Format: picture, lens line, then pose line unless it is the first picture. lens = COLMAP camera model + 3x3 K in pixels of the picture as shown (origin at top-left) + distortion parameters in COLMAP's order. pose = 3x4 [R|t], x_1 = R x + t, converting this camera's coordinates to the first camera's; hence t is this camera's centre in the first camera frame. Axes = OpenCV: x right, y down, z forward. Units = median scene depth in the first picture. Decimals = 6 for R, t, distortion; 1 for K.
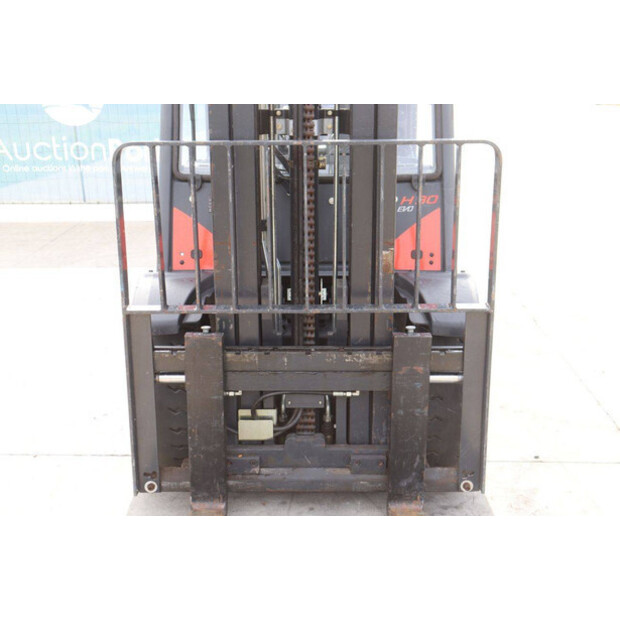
lens RADIAL K [[861.4, 0, 310.0], [0, 861.4, 310.0], [0, 0, 1]] dist [0.006123, 0.055293]
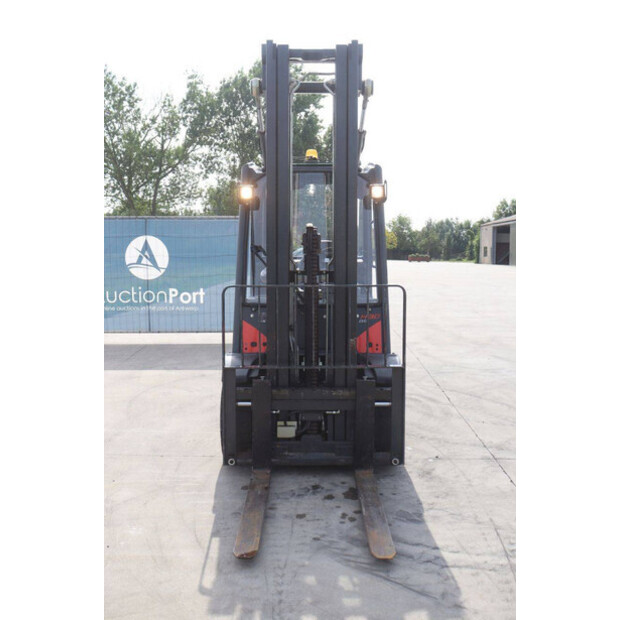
lens RADIAL K [[752.2, 0, 310.0], [0, 752.2, 310.0], [0, 0, 1]] dist [-0.013614, -0.003603]
pose [[0.999872, 0.003873, 0.015526, -0.036911], [-0.001132, 0.984953, -0.172819, 0.160912], [-0.015962, 0.172779, 0.984831, -0.710216]]
